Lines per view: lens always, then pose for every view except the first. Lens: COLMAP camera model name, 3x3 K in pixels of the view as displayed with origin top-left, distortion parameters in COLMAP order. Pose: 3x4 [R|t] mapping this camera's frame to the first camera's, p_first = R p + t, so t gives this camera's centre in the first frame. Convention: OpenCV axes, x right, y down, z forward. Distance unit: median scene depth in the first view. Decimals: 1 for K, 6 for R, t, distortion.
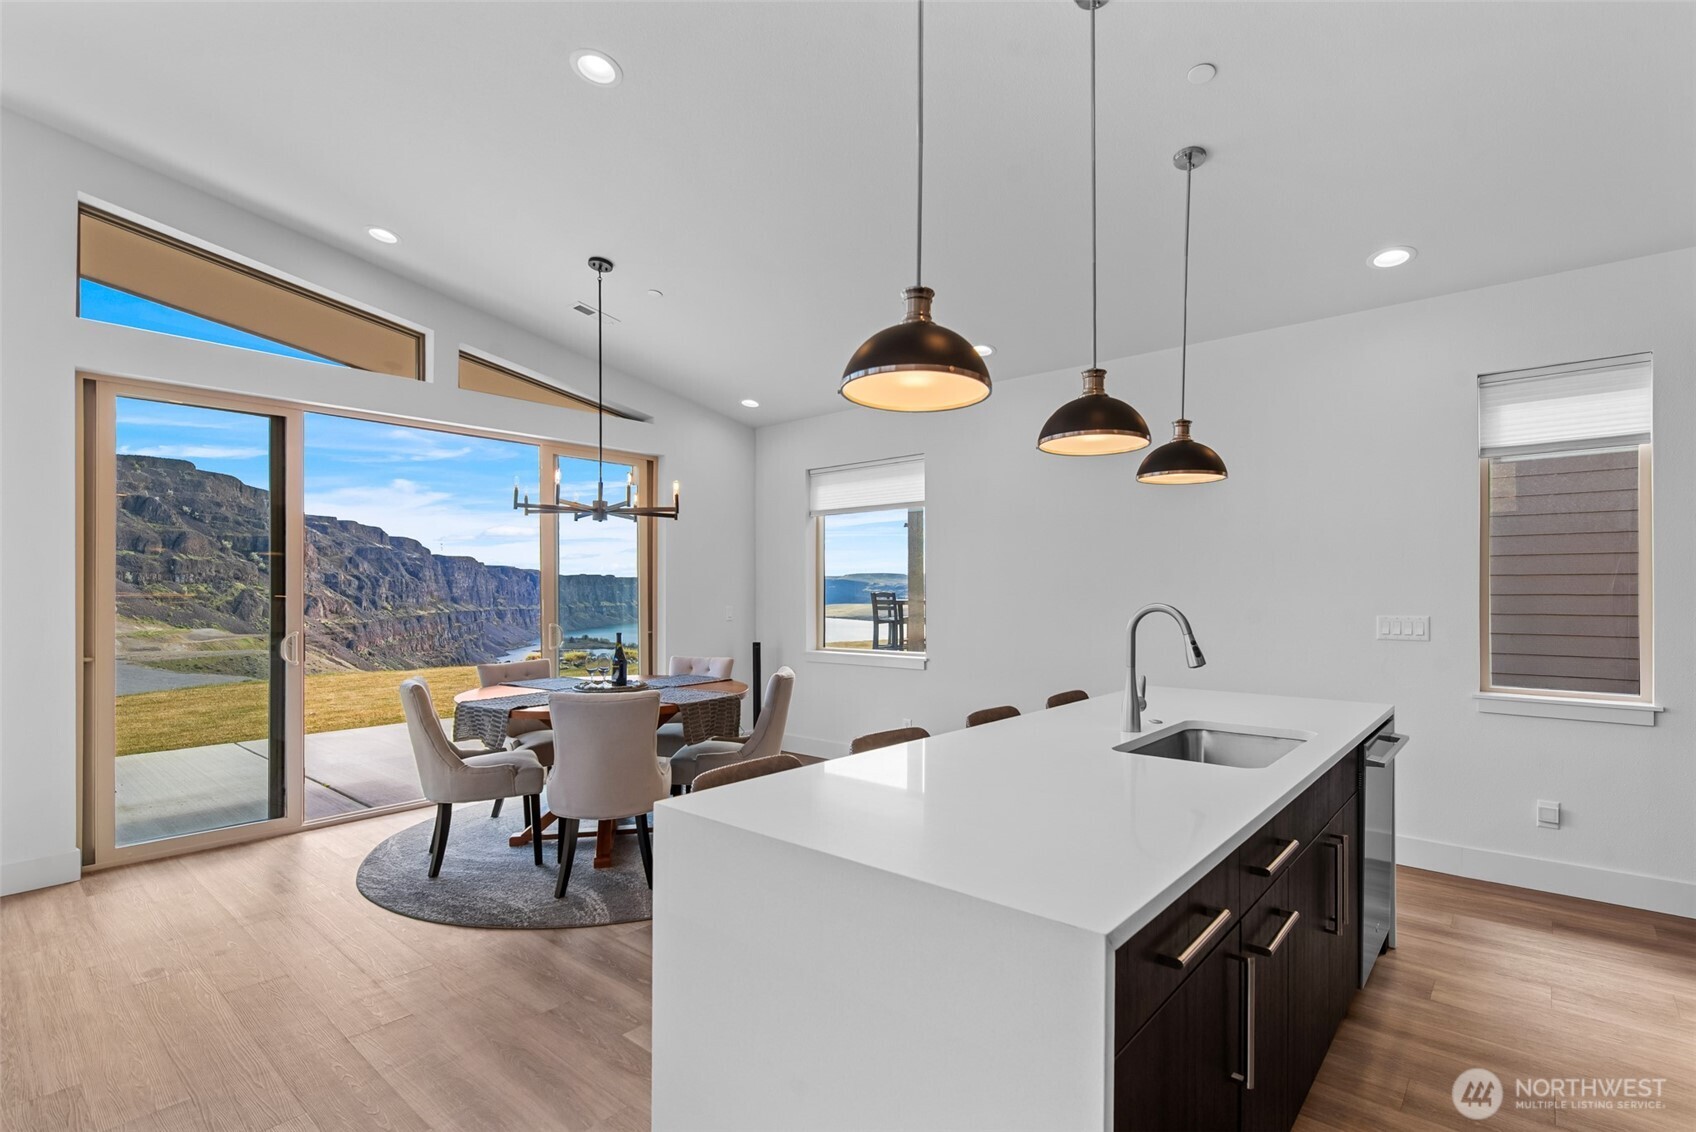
lens RADIAL K [[801.2, 0, 849.1], [0, 801.2, 591.1], [0, 0, 1]] dist [0.000244, 0.000100]
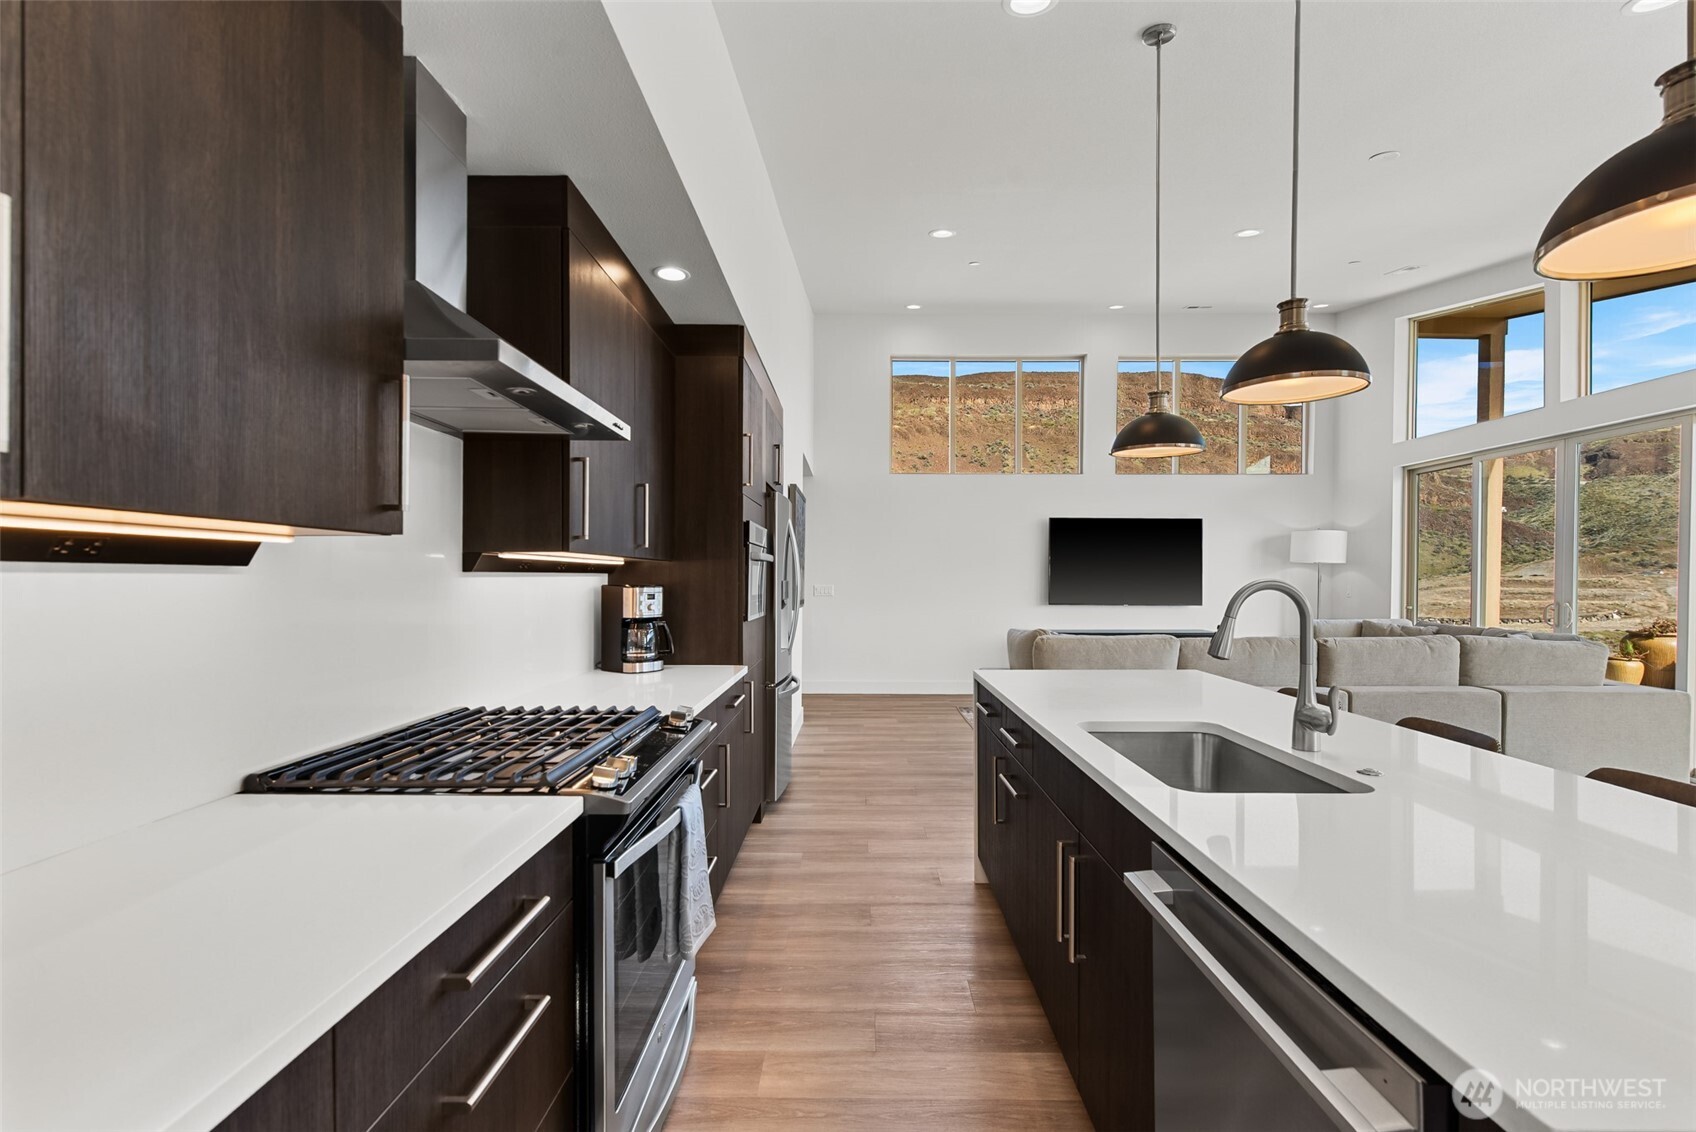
lens RADIAL K [[743.2, 0, 857.0], [0, 743.2, 581.2], [0, 0, 1]] dist [0.000337, -0.000417]
pose [[-0.758941, 0.004008, -0.651148, 0.648794], [-0.001229, 0.999970, 0.007586, 0.006624], [0.651159, 0.006558, -0.758913, 0.721214]]
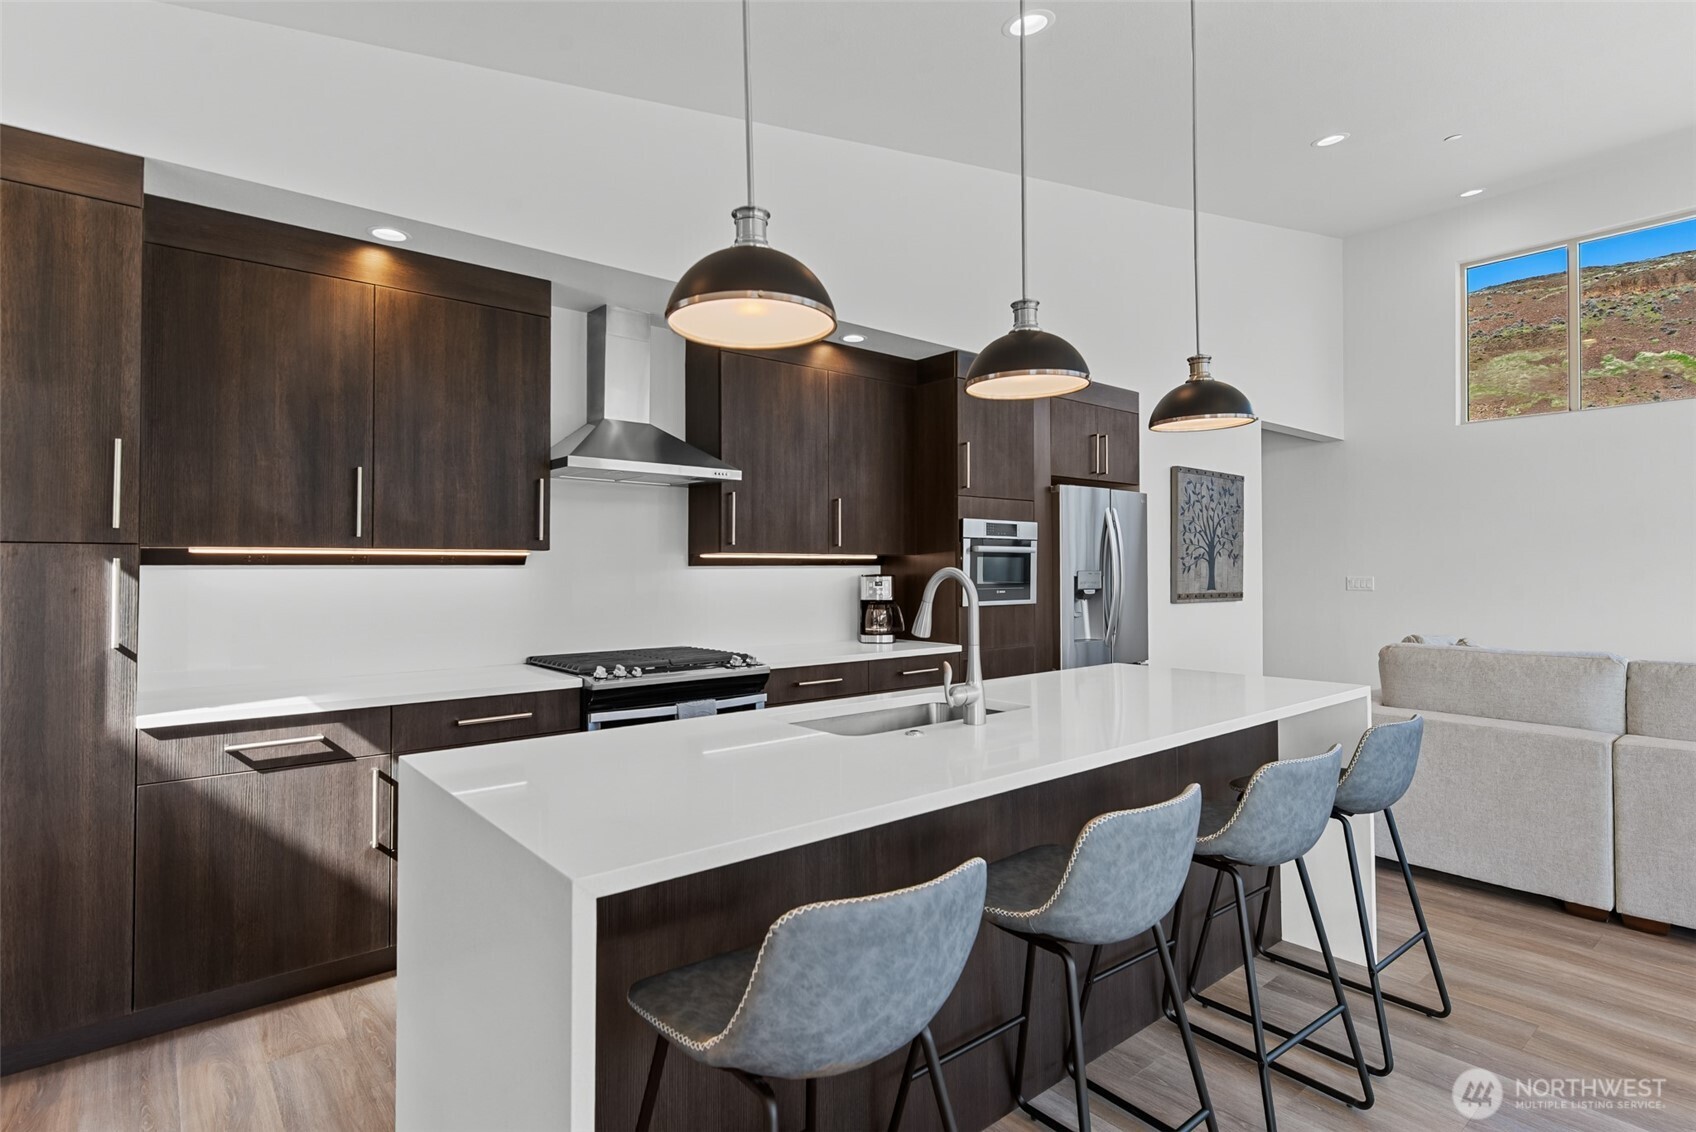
lens RADIAL K [[854.0, 0, 859.0], [0, 854.0, 558.9], [0, 0, 1]] dist [0.002114, 0.000646]
pose [[-0.986970, 0.006960, 0.160754, 0.185951], [0.005248, 0.999925, -0.011071, 0.008039], [-0.160819, -0.010083, -0.986932, 1.085514]]
